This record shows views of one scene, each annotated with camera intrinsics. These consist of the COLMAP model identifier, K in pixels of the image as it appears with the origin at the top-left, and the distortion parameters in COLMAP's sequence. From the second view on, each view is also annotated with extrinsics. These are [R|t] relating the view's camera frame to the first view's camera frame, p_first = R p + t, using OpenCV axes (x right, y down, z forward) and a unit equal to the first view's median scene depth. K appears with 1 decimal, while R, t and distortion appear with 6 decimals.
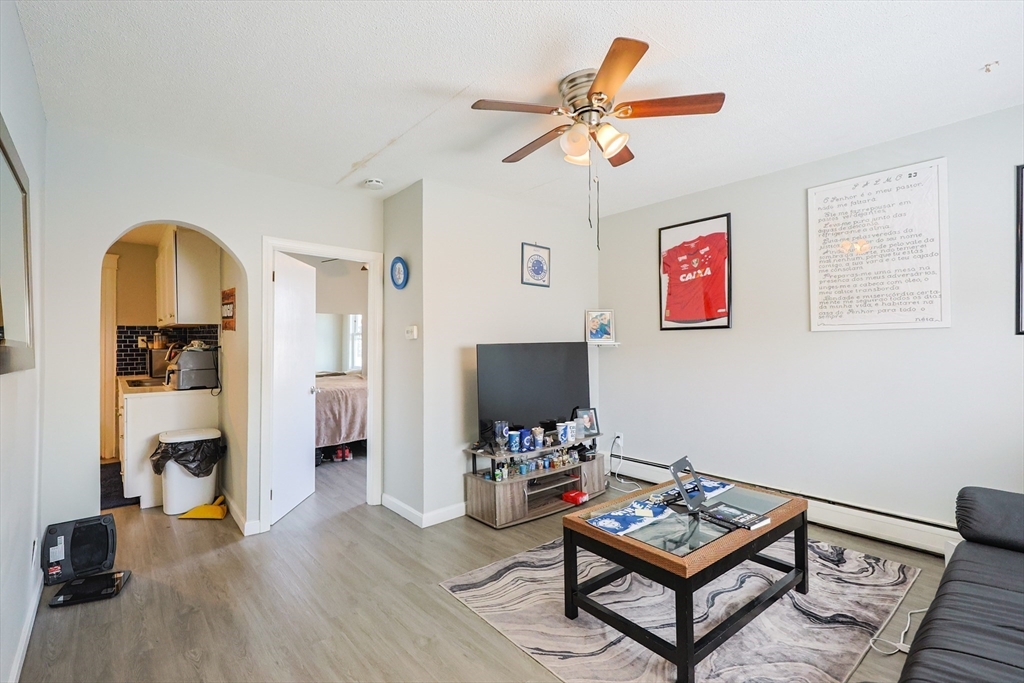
lens RADIAL K [[457.9, 0, 483.2], [0, 457.9, 336.9], [0, 0, 1]] dist [0.002549, 0.000148]
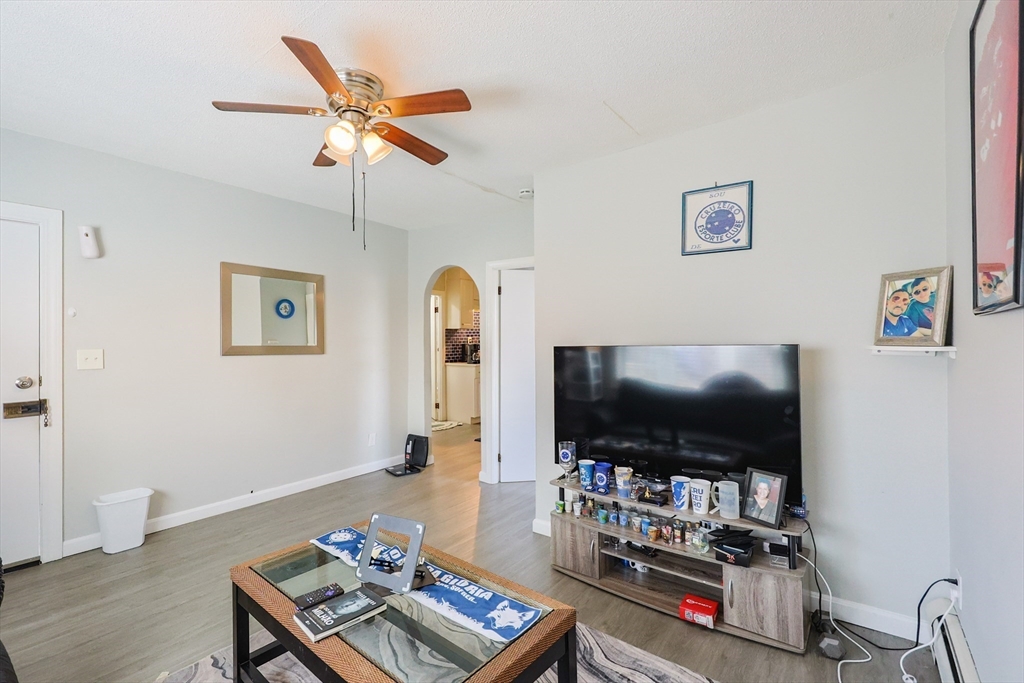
lens RADIAL K [[457.9, 0, 483.2], [0, 457.9, 336.9], [0, 0, 1]] dist [0.002549, 0.000148]
pose [[0.208725, -0.001067, -0.977974, 0.701731], [0.018422, 0.999826, 0.002841, -0.005830], [0.977801, -0.018609, 0.208709, 0.601411]]
